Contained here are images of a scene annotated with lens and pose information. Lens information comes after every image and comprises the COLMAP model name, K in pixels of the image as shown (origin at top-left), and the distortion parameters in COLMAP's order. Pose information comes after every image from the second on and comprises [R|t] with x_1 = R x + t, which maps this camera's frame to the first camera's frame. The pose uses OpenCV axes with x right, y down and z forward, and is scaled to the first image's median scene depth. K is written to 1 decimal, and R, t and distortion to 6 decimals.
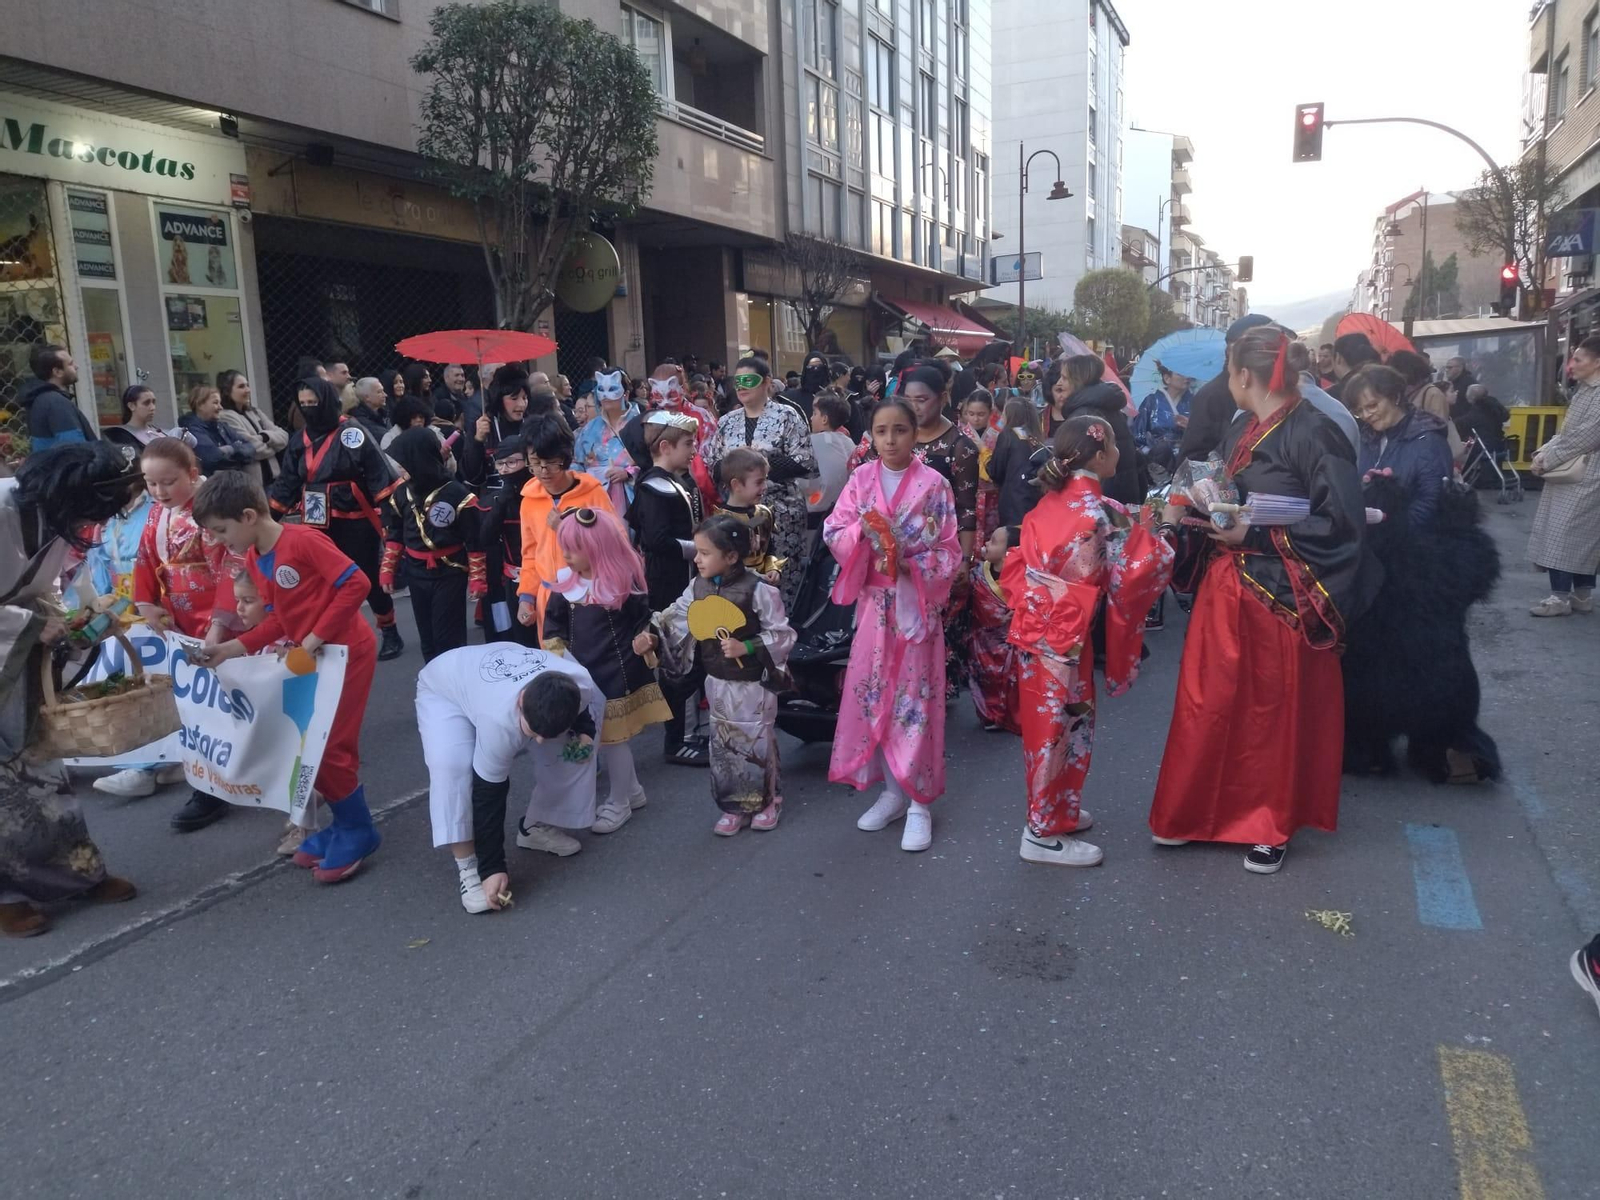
lens RADIAL K [[1203.5, 0, 804.4], [0, 1203.5, 601.4], [0, 0, 1]] dist [0.027027, -0.047467]
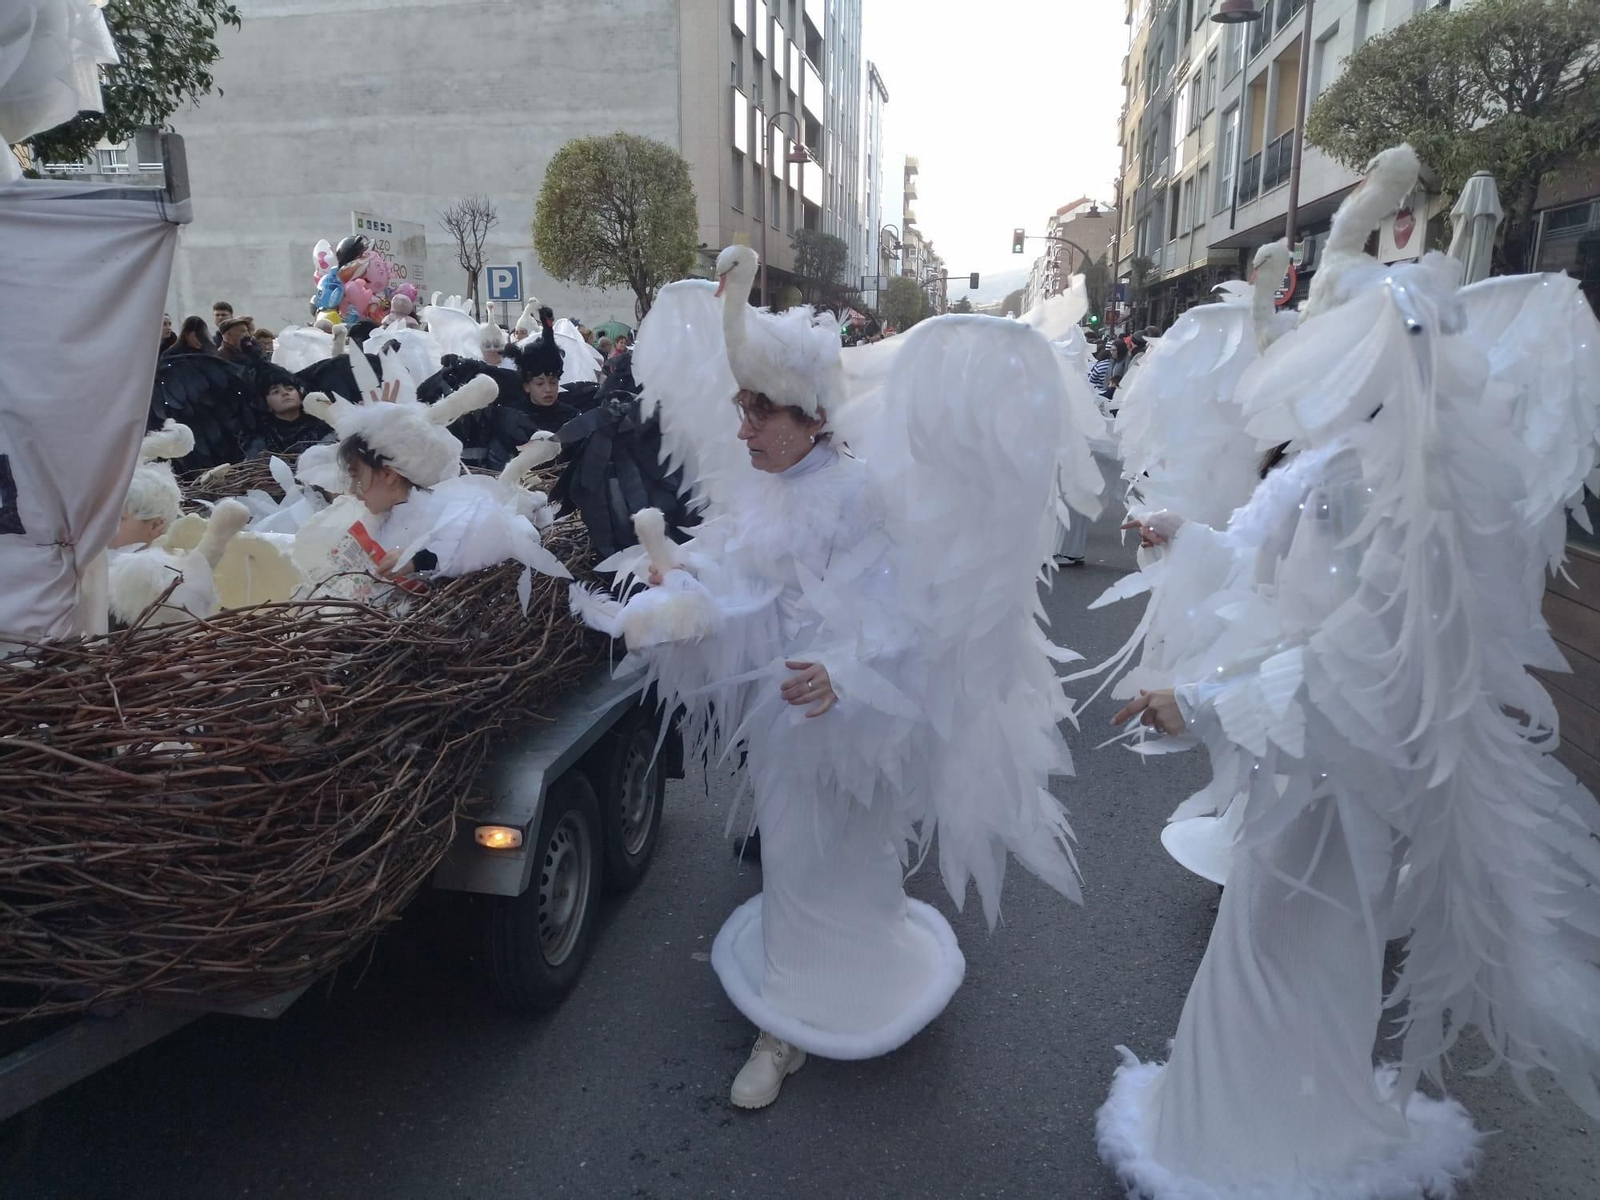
lens RADIAL K [[1203.5, 0, 799.0], [0, 1203.5, 603.0], [0, 0, 1]] dist [0.027027, -0.047467]
pose [[0.970699, 0.001944, 0.240289, -0.112216], [-0.011374, 0.999218, 0.037865, 0.045935], [-0.240028, -0.039488, 0.969963, -0.240274]]
